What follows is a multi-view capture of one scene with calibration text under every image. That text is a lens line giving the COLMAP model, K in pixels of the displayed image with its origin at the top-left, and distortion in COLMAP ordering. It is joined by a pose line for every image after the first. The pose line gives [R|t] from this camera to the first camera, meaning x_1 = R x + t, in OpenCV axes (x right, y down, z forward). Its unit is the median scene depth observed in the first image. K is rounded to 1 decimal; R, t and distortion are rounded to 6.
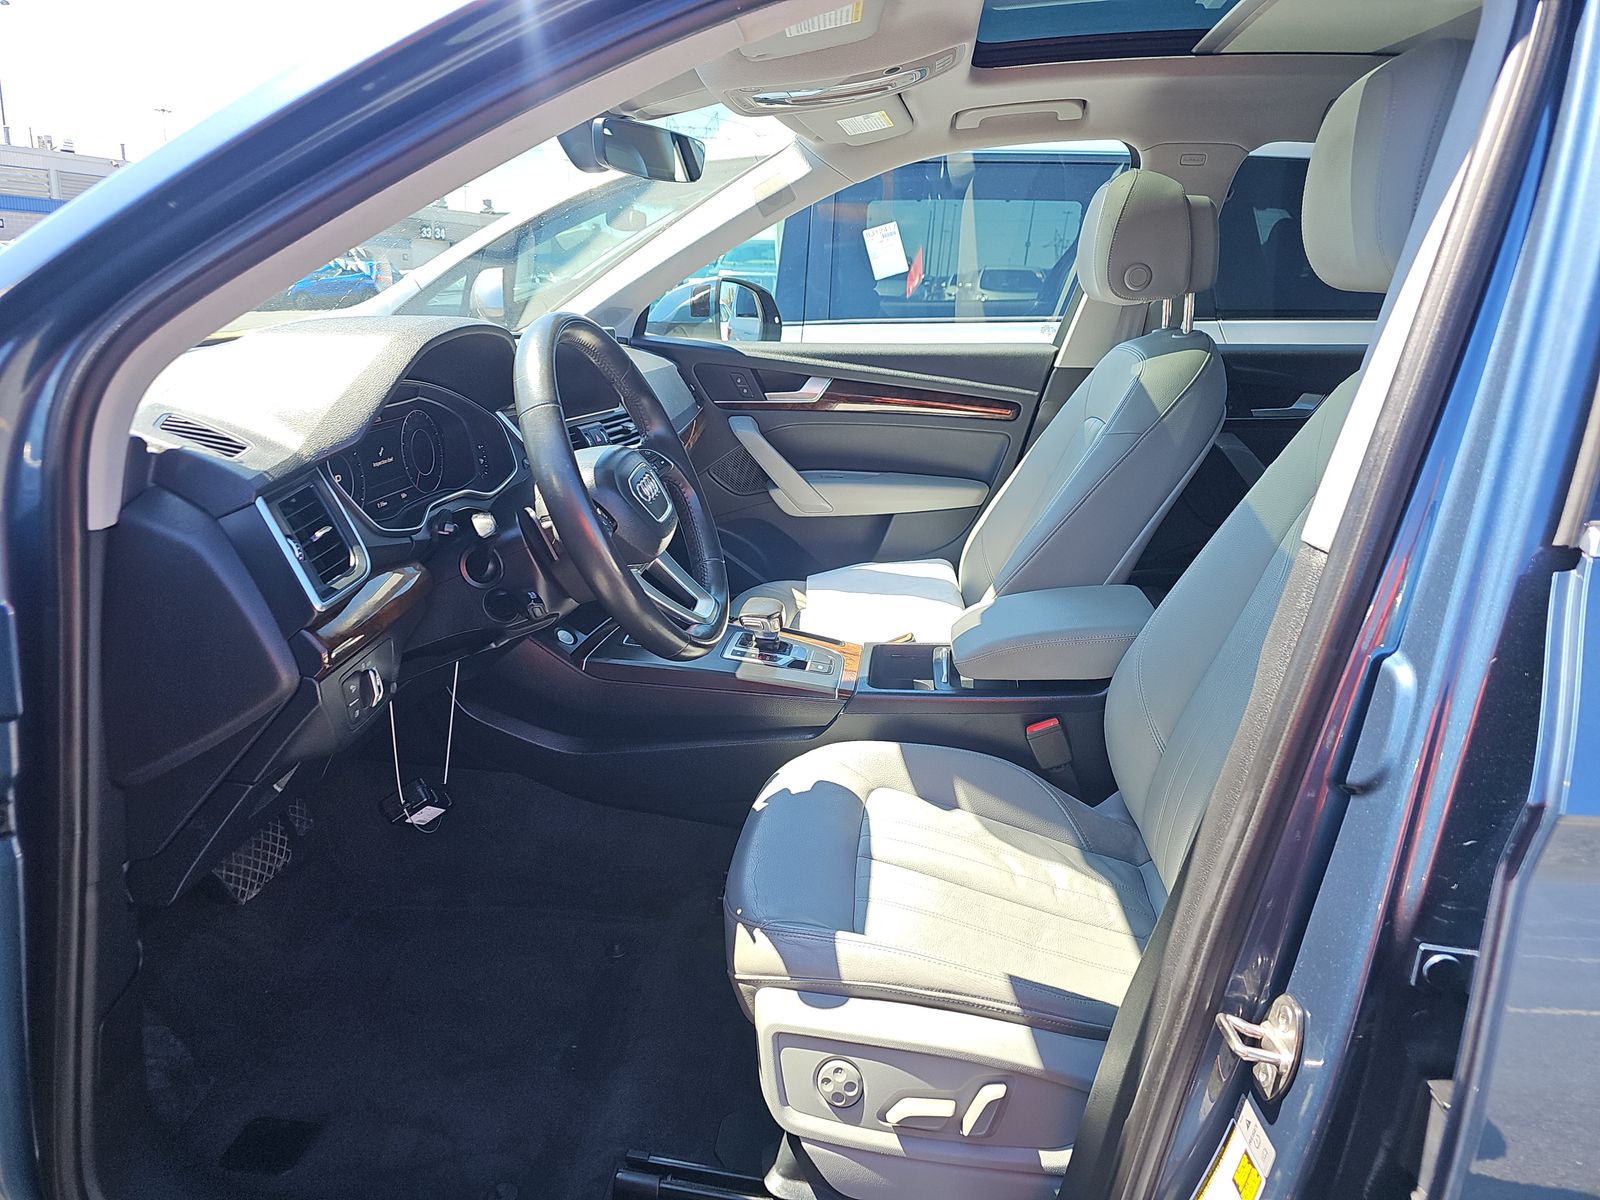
lens RADIAL K [[1051.5, 0, 787.5], [0, 1051.5, 603.9], [0, 0, 1]] dist [0.010810, -0.011398]
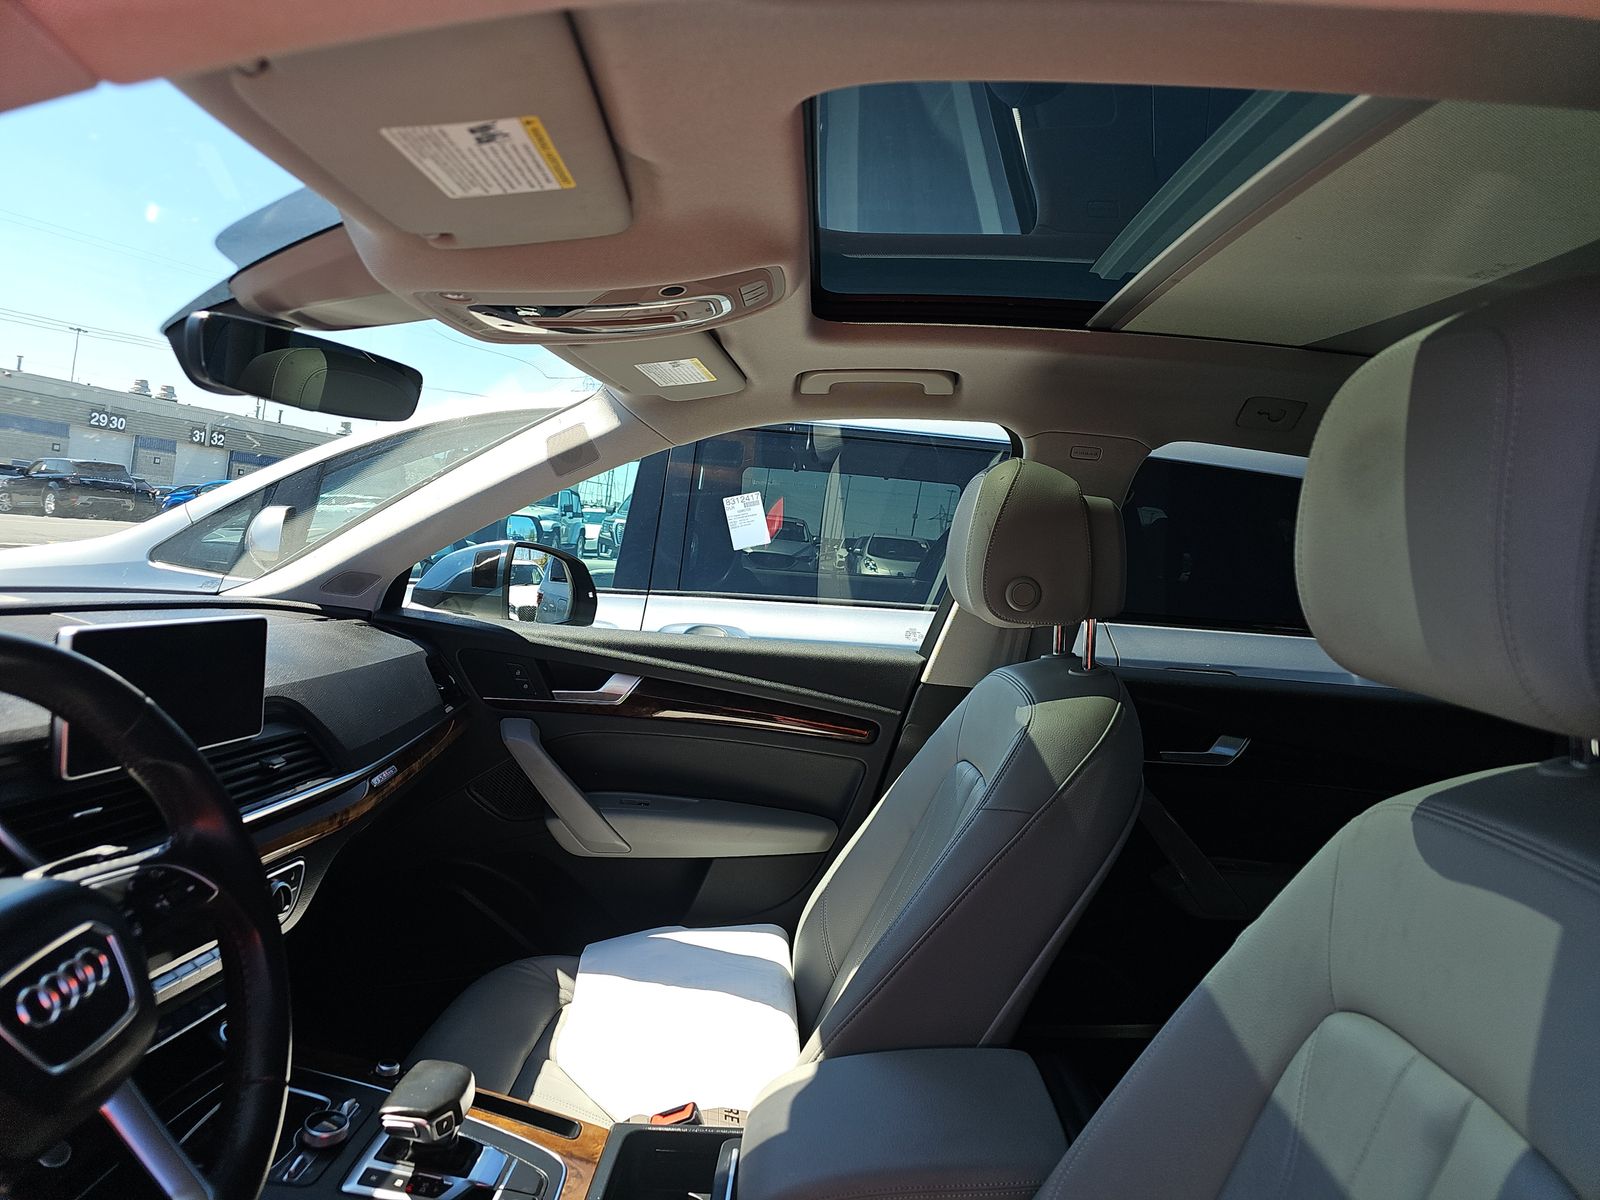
lens RADIAL K [[1051.5, 0, 806.4], [0, 1051.5, 595.5], [0, 0, 1]] dist [0.010810, -0.011398]
pose [[0.990916, 0.067620, 0.116243, 0.071263], [-0.037867, 0.969713, -0.241294, -0.093788], [-0.129039, 0.234701, 0.963465, 0.229347]]
